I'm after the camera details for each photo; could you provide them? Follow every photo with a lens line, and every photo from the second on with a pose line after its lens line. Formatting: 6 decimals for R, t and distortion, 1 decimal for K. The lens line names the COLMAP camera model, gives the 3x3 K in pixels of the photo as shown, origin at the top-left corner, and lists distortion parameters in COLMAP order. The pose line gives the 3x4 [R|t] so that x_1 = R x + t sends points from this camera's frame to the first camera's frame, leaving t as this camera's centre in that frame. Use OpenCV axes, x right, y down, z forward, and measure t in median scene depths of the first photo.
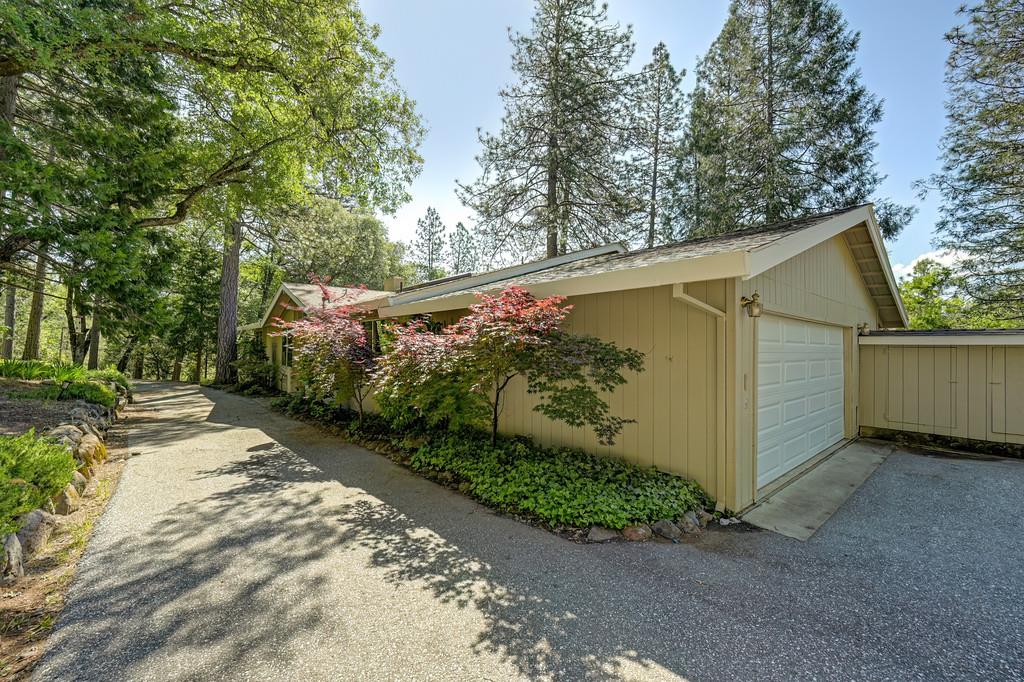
lens RADIAL K [[407.7, 0, 510.5], [0, 407.7, 341.5], [0, 0, 1]] dist [0.000290, 0.000554]
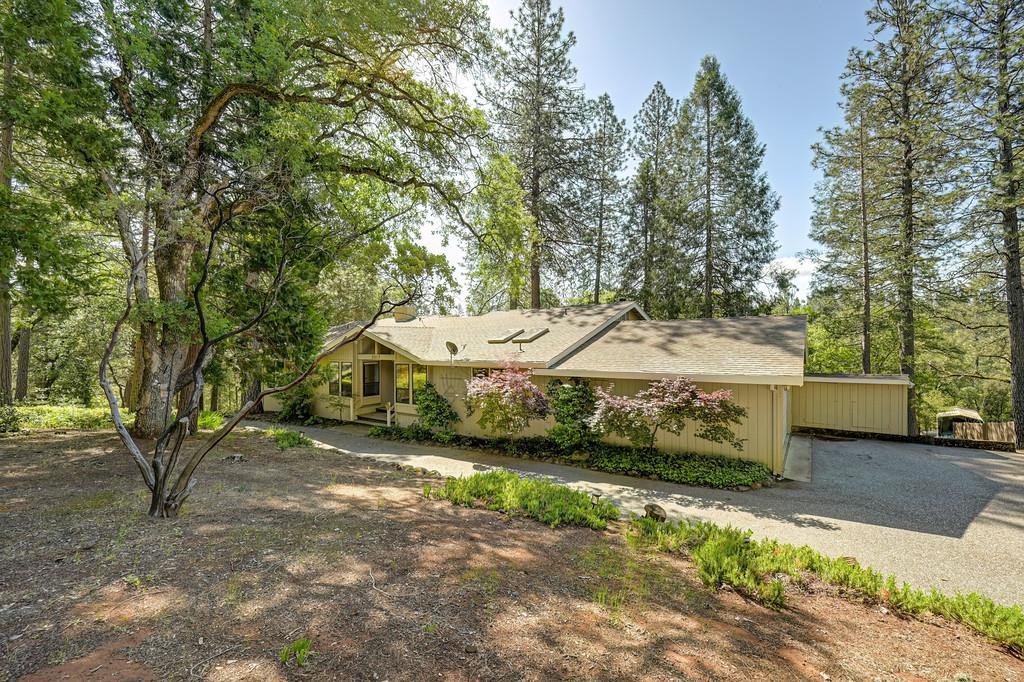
lens RADIAL K [[407.7, 0, 537.5], [0, 407.7, 351.9], [0, 0, 1]] dist [0.000290, 0.000554]
pose [[0.966337, -0.018891, 0.256587, -0.990596], [0.012453, 0.999566, 0.026692, -0.261535], [-0.256980, -0.022598, 0.966153, -0.634221]]
